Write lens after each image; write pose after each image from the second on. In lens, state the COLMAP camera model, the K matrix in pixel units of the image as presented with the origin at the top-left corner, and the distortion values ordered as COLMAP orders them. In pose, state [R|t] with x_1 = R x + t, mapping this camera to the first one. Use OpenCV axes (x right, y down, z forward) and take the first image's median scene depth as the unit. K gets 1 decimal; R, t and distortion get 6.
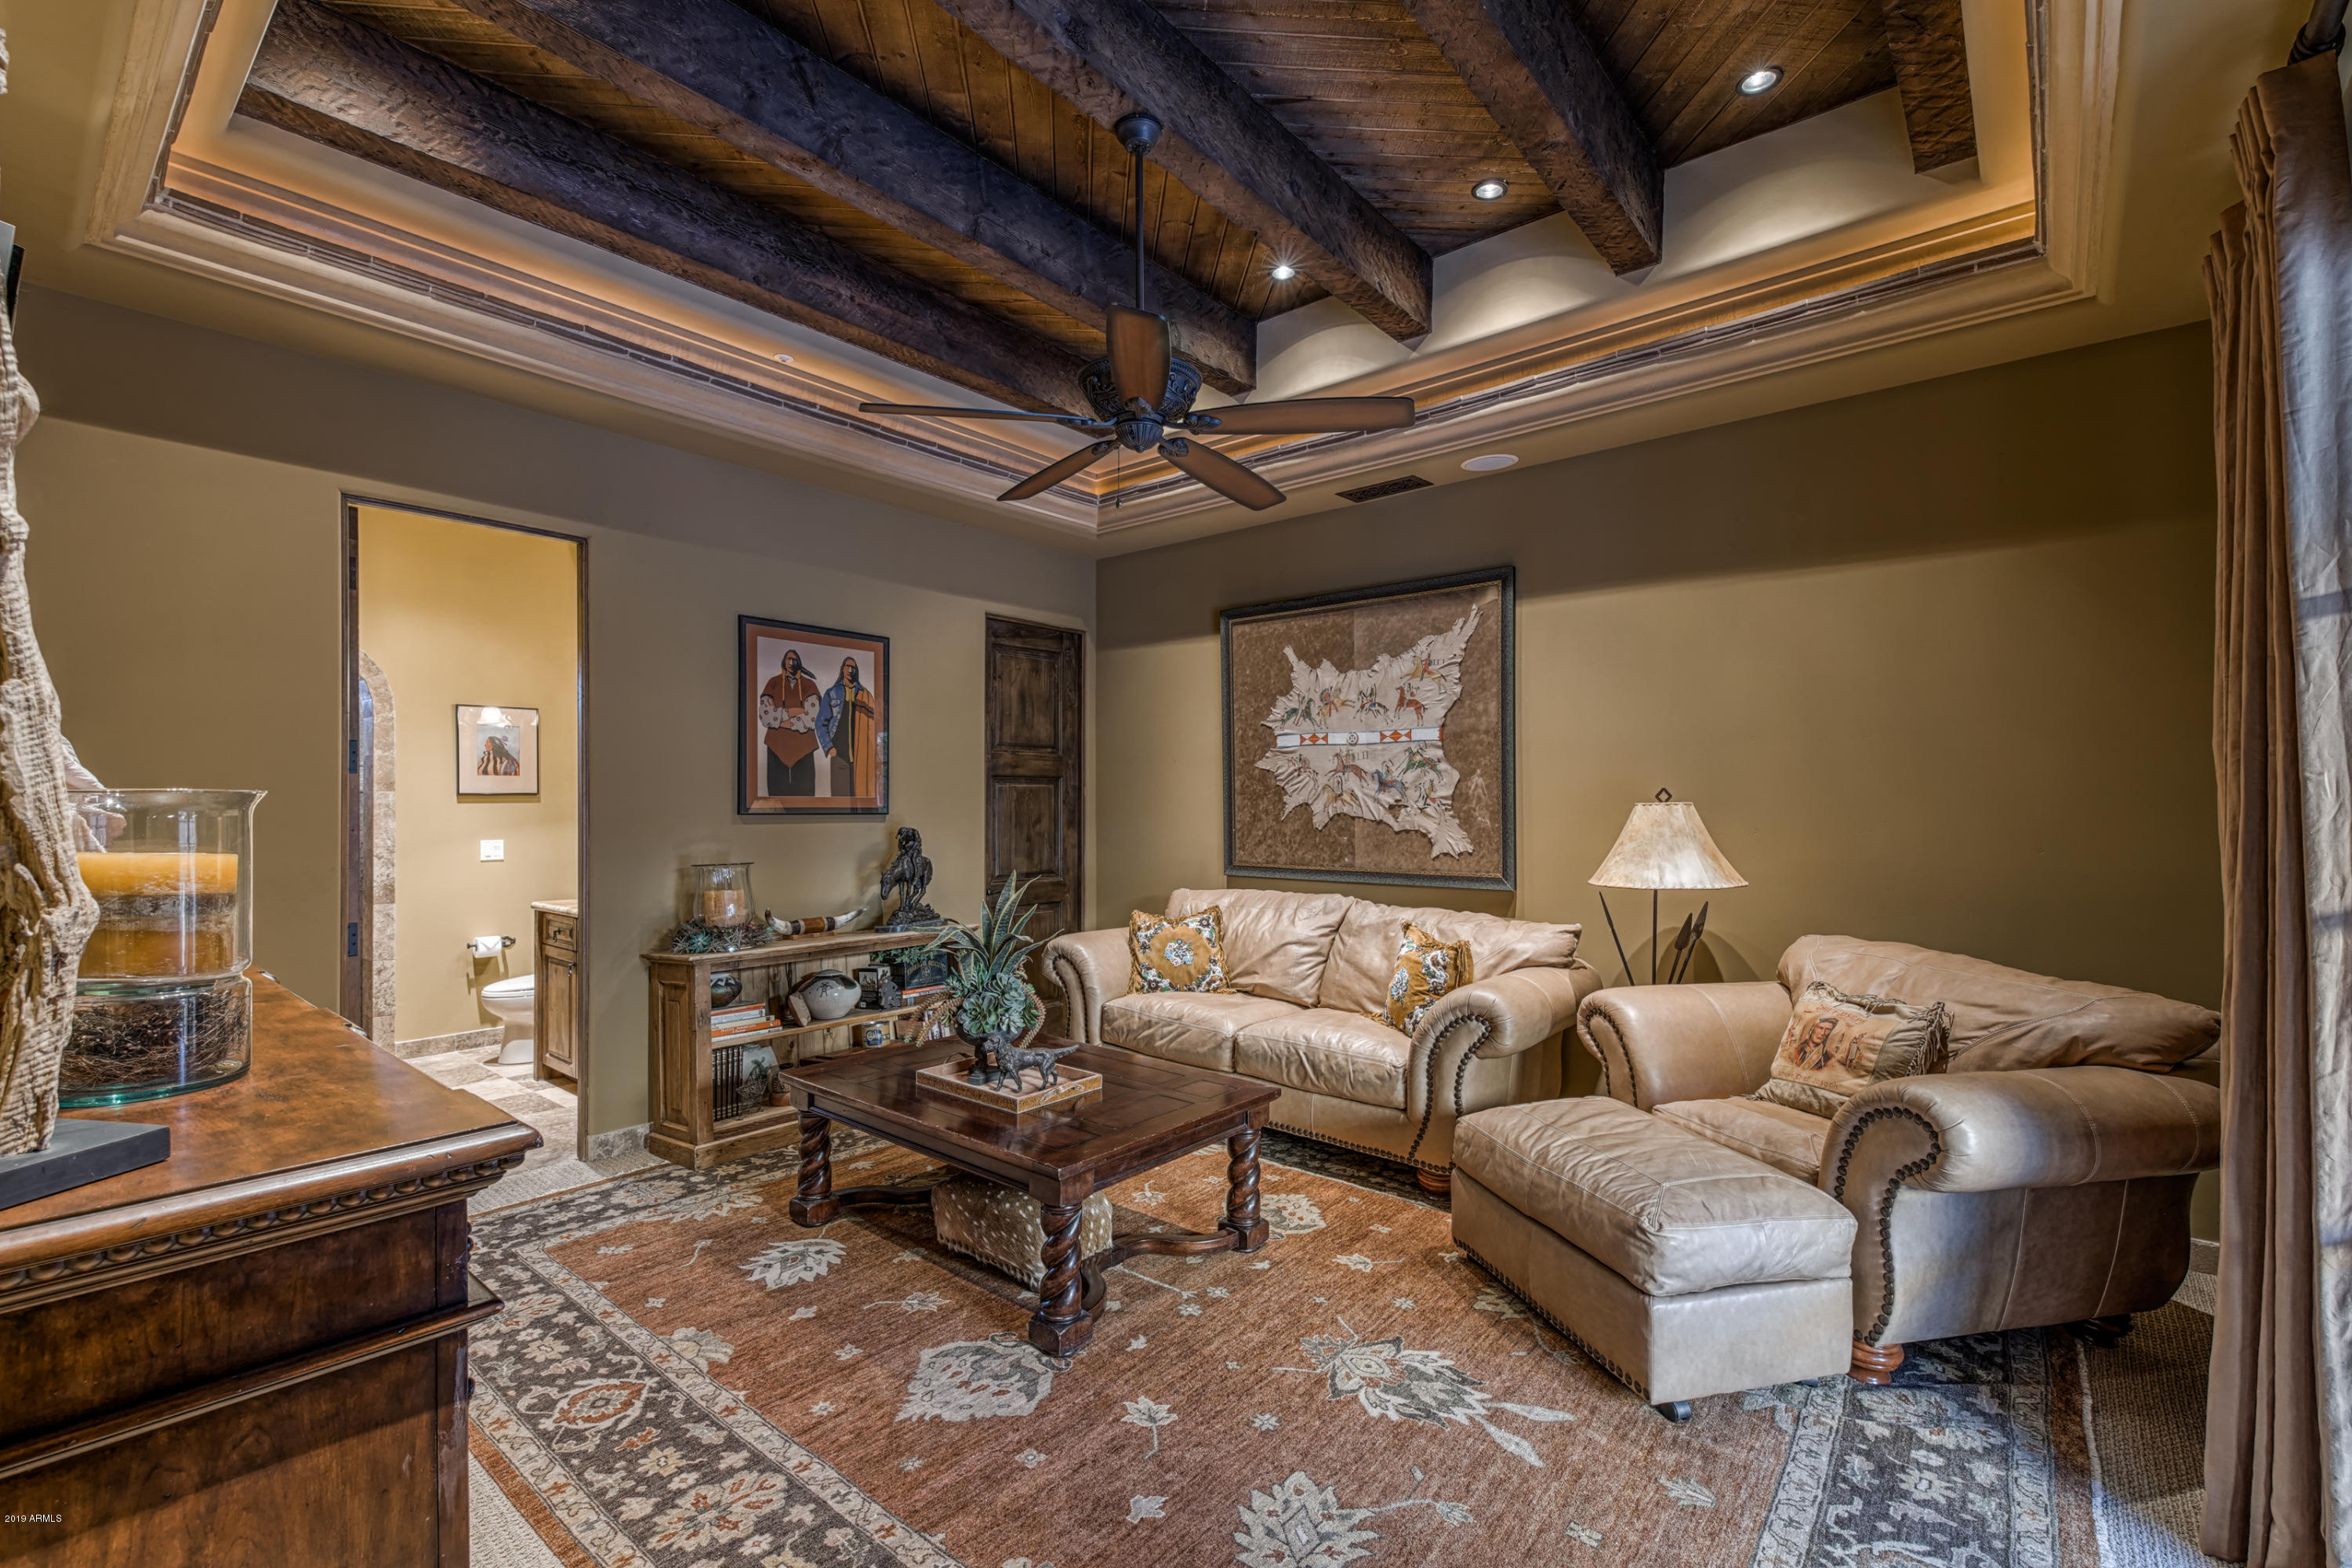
lens RADIAL K [[1011.2, 0, 1158.4], [0, 1011.2, 807.4], [0, 0, 1]] dist [0.018204, -0.008856]
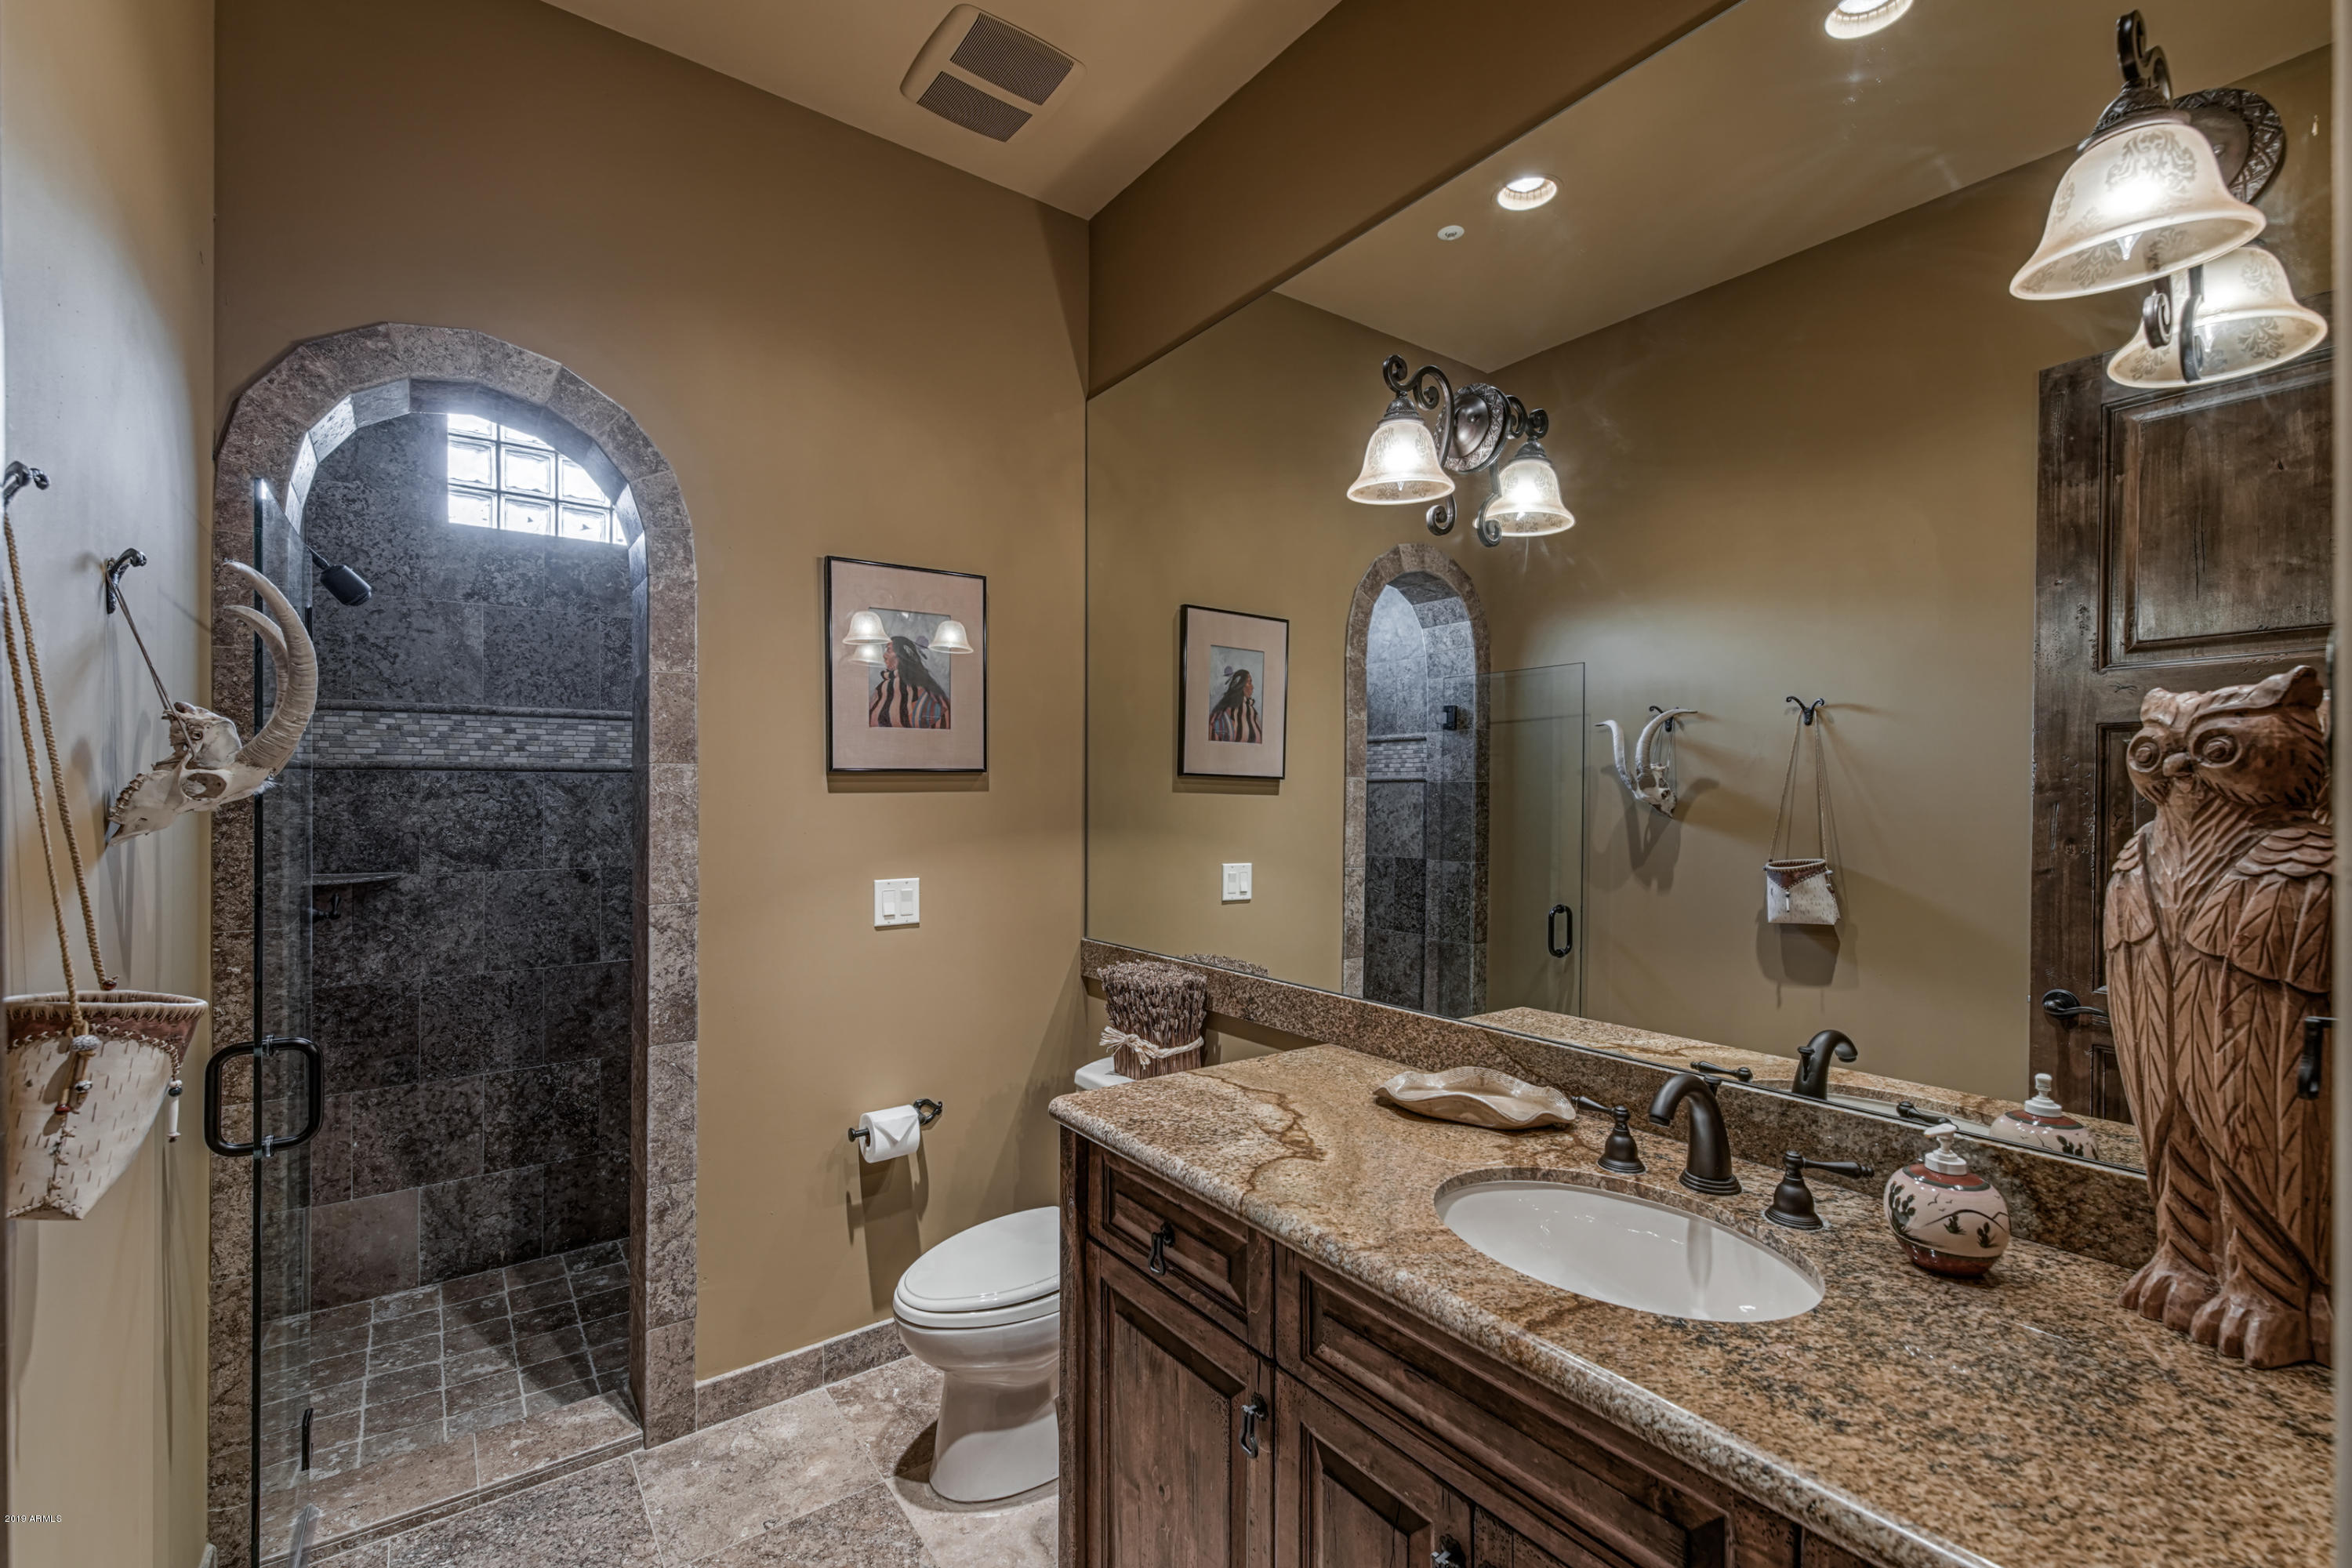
lens RADIAL K [[1011.2, 0, 1185.7], [0, 1011.2, 794.7], [0, 0, 1]] dist [0.018204, -0.008856]
pose [[0.974675, -0.000031, -0.223624, -0.468975], [-0.000064, 1.000000, -0.000418, -0.003205], [0.223624, 0.000422, 0.974675, 0.649403]]
